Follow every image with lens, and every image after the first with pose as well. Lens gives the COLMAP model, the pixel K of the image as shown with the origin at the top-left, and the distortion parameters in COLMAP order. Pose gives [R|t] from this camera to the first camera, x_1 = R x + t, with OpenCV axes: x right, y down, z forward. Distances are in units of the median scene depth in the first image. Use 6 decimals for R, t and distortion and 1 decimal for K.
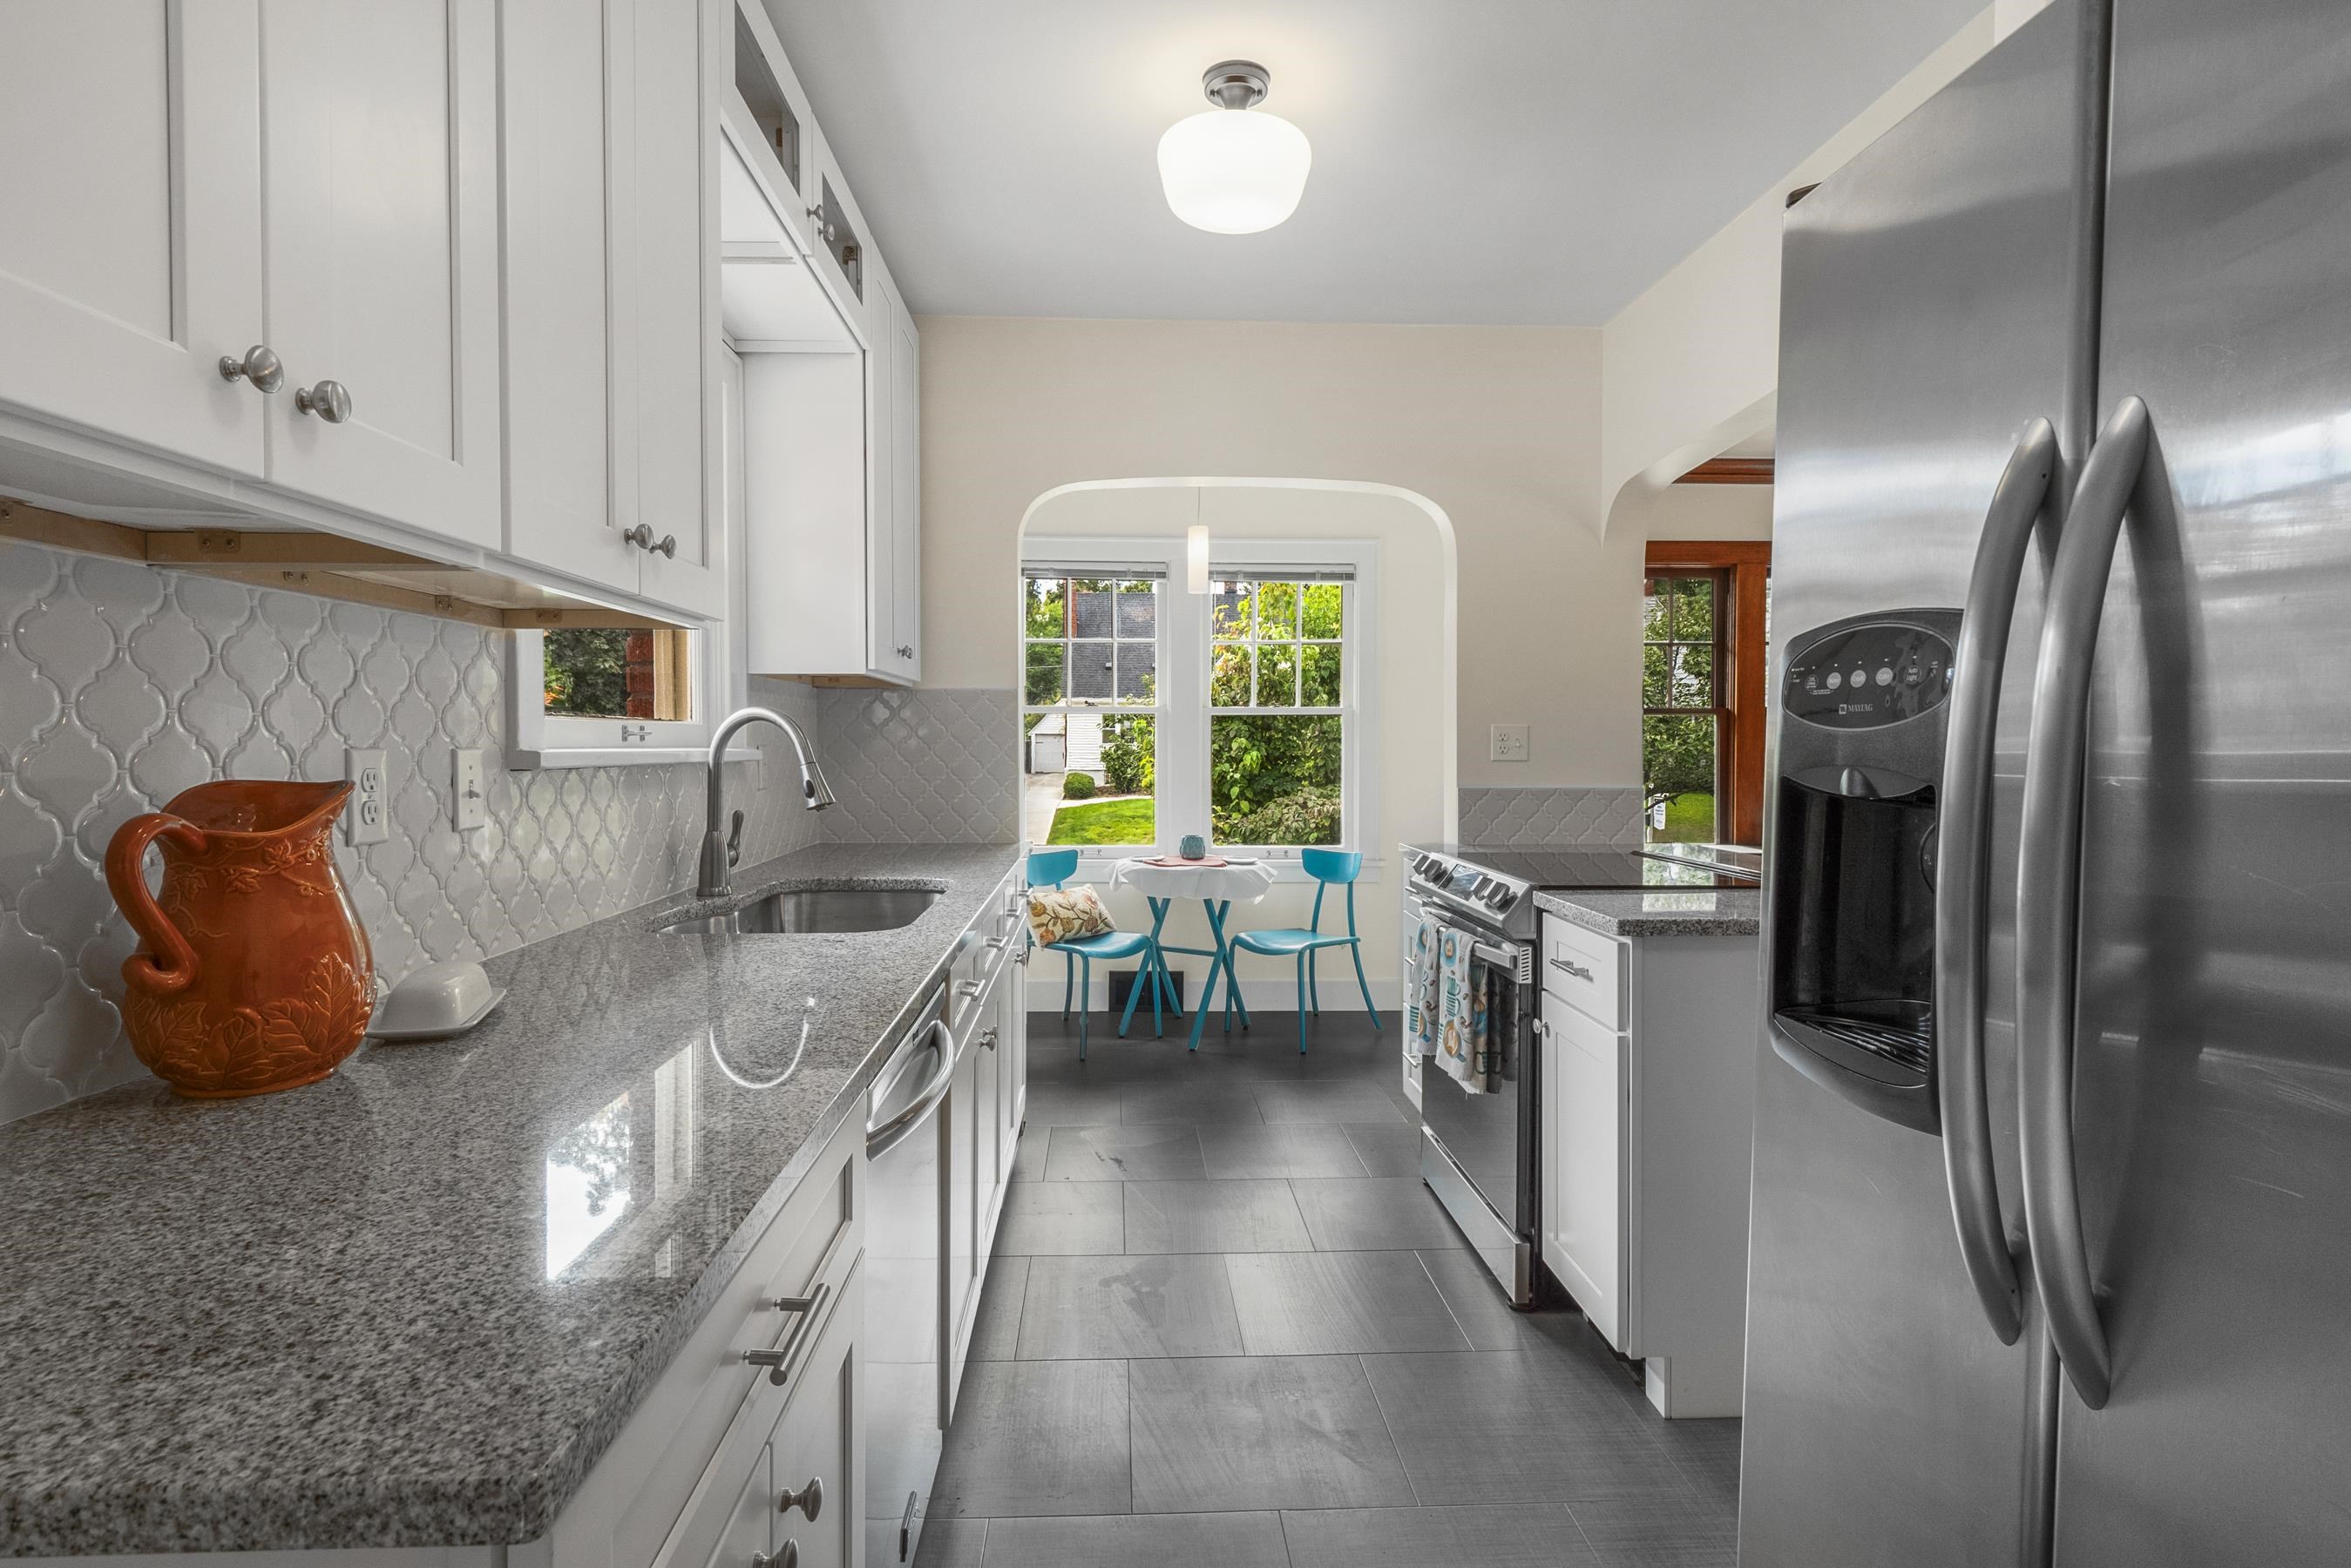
lens RADIAL K [[1156.7, 0, 1164.7], [0, 1156.7, 760.9], [0, 0, 1]] dist [0.002135, -0.001038]
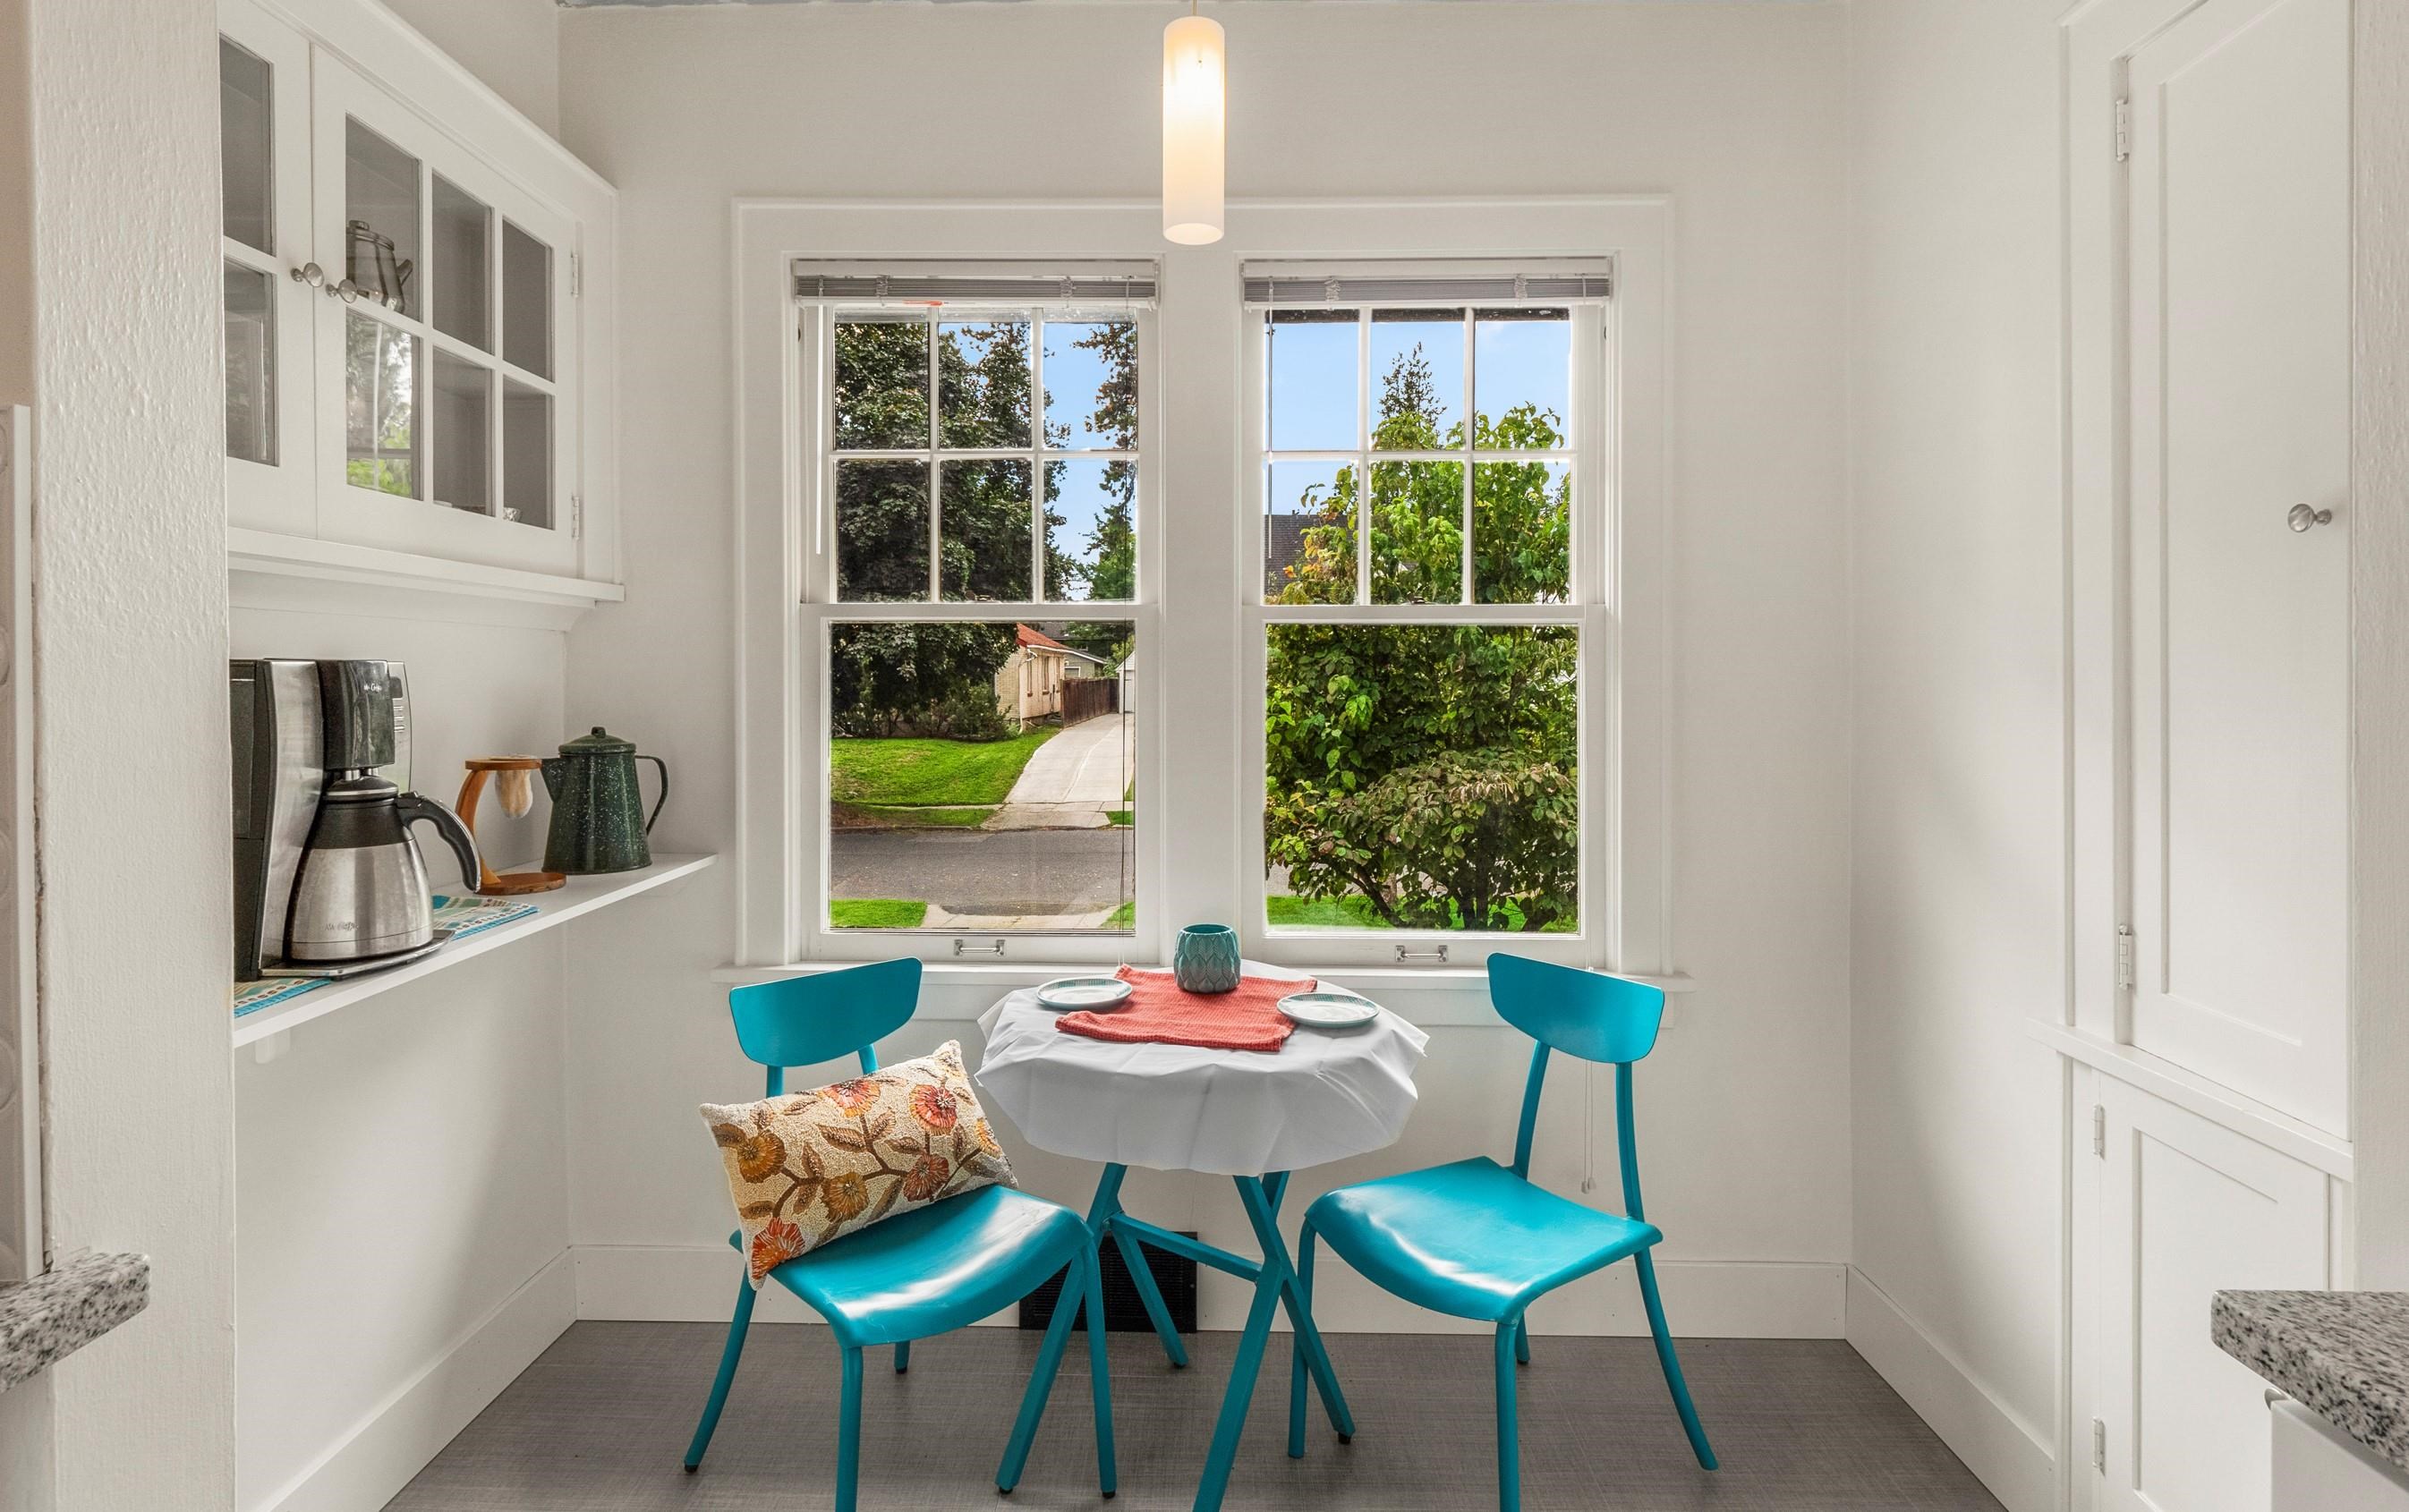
lens RADIAL K [[1185.6, 0, 1200.5], [0, 1185.6, 675.6], [0, 0, 1]] dist [-0.000011, 0.000030]
pose [[0.998335, -0.001567, -0.057662, 0.039949], [0.000507, 0.999831, -0.018399, -0.011776], [0.057681, 0.018339, 0.998167, 0.531507]]
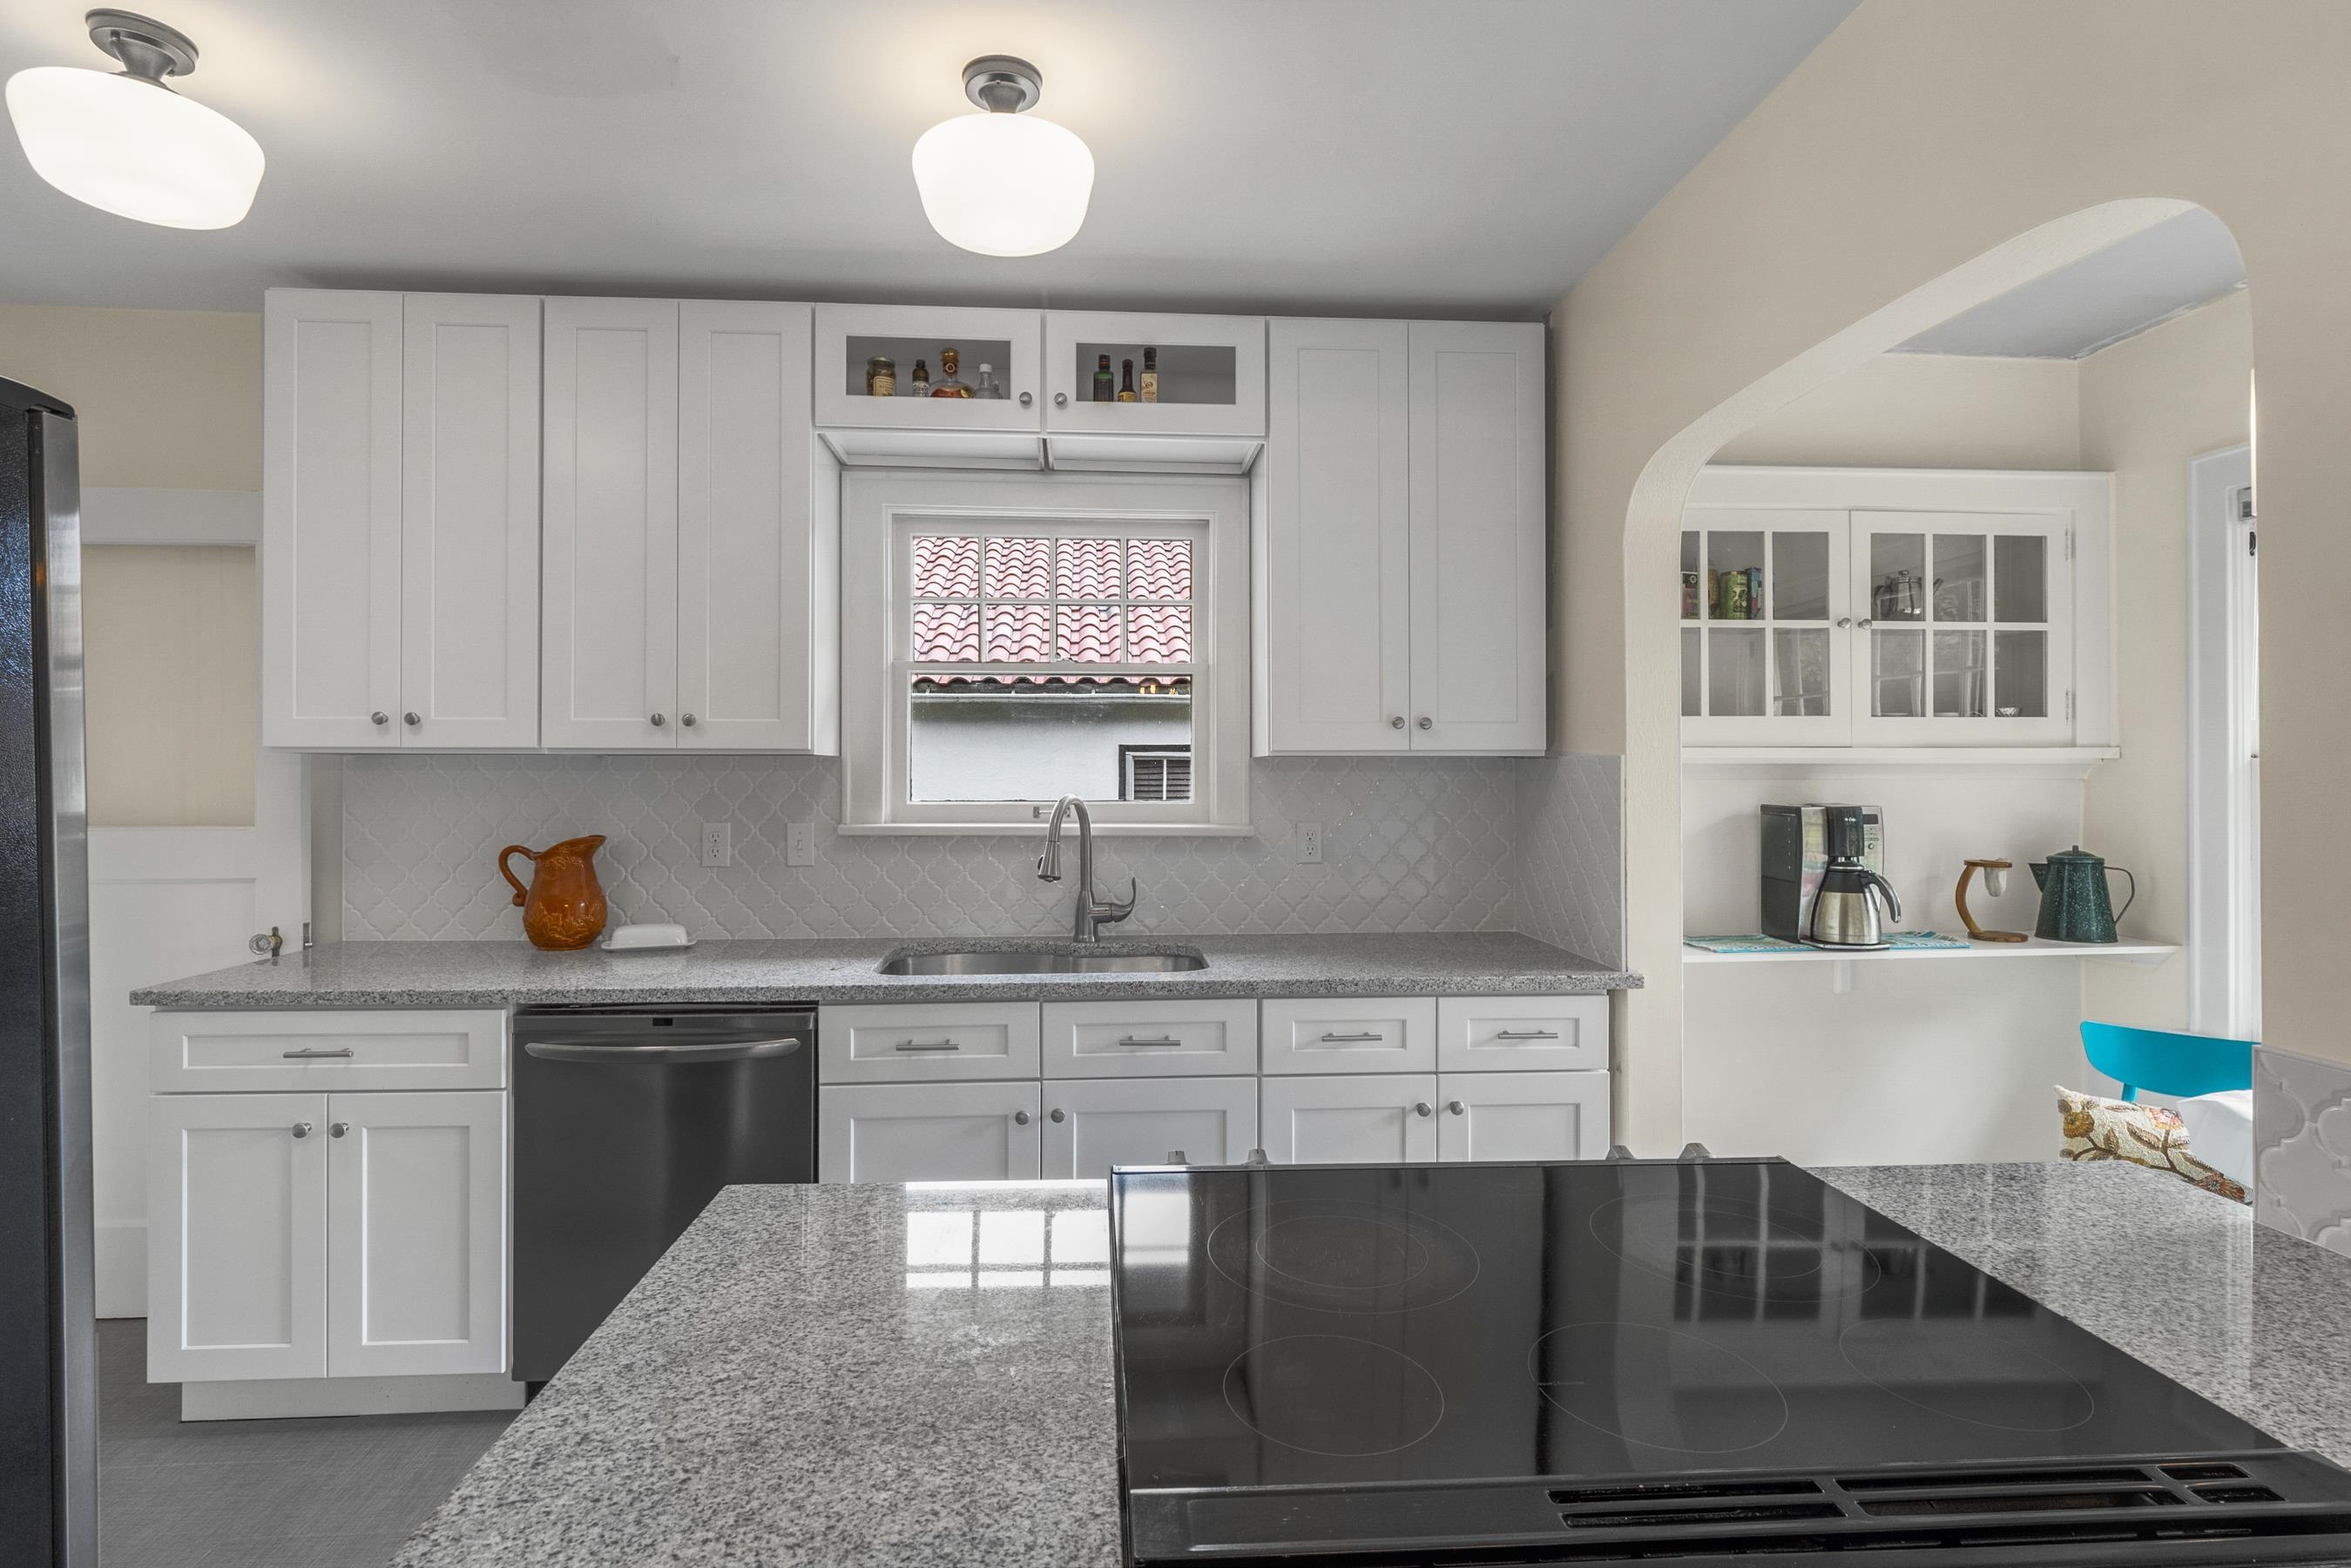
lens RADIAL K [[1156.9, 0, 1164.7], [0, 1156.9, 760.9], [0, 0, 1]] dist [0.002135, -0.001038]
pose [[0.020989, -0.004661, -0.999769, 0.373858], [-0.016965, 0.999843, -0.005018, -0.032991], [0.999636, 0.017067, 0.020906, 0.447930]]
